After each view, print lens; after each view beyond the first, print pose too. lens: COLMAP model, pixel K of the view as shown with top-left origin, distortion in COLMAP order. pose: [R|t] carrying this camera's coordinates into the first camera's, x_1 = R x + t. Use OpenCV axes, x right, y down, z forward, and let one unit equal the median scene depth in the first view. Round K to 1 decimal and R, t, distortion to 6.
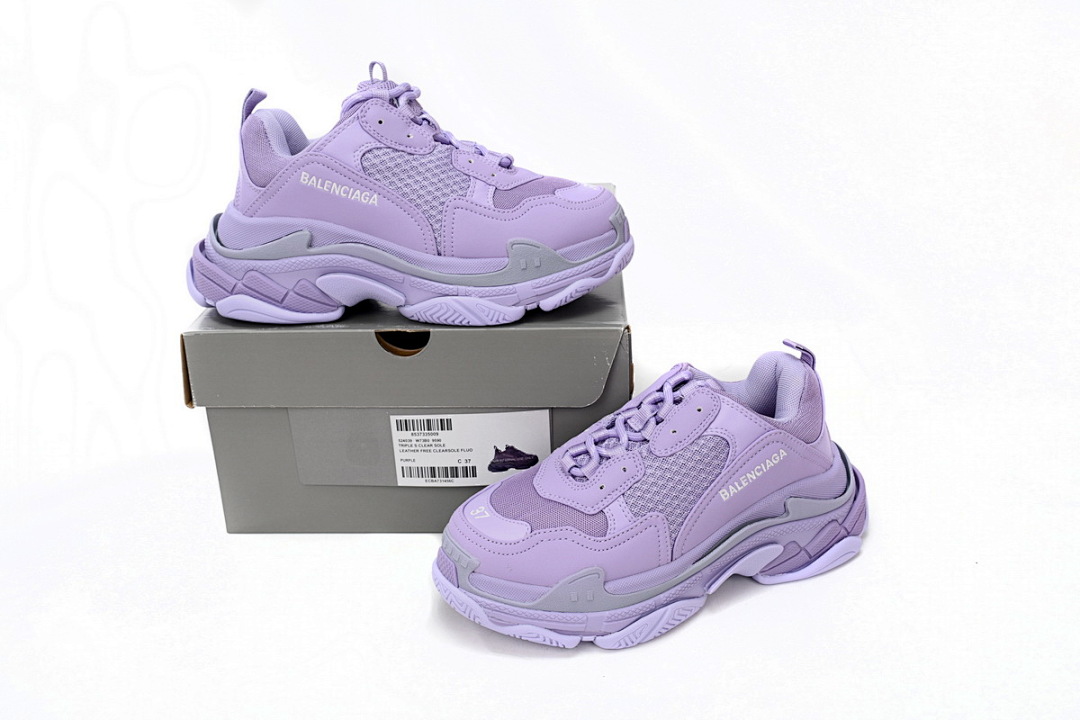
lens RADIAL K [[1065.8, 0, 540.0], [0, 1065.8, 360.0], [0, 0, 1]] dist [0.004982, 0.003726]
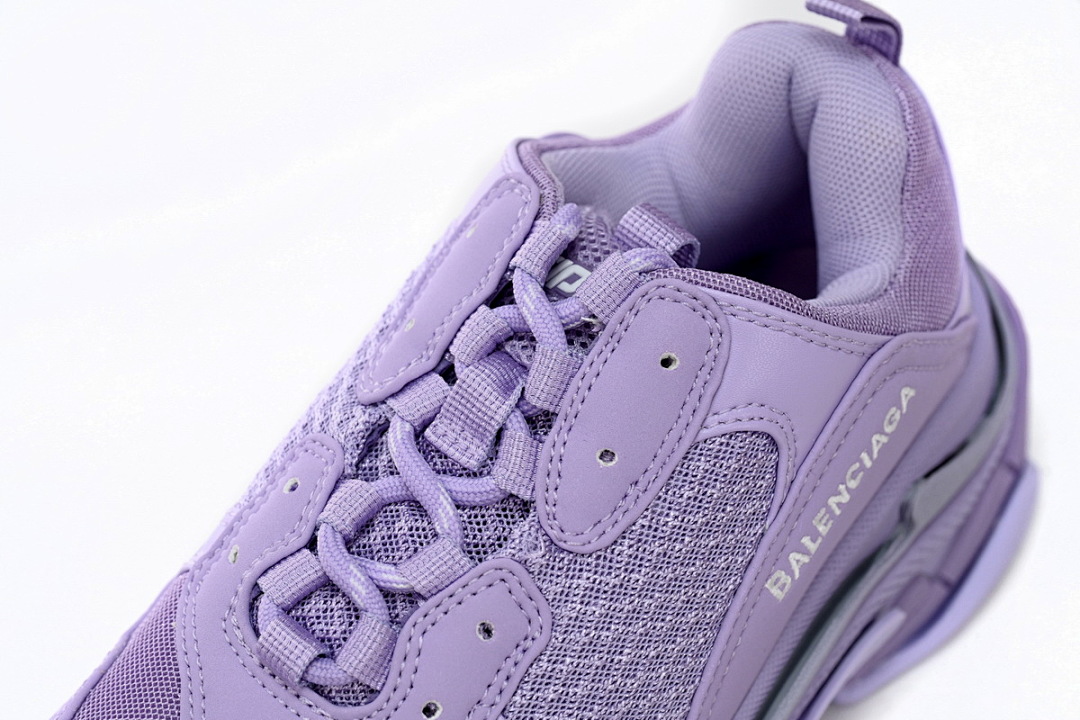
lens RADIAL K [[2289.8, 0, 540.0], [0, 2289.8, 360.0], [0, 0, 1]] dist [-0.045175, 0.127574]
pose [[0.904463, -0.295567, 0.307550, -0.083814], [0.157420, 0.901409, 0.403338, -0.226543], [-0.396441, -0.316390, 0.861819, 0.474754]]
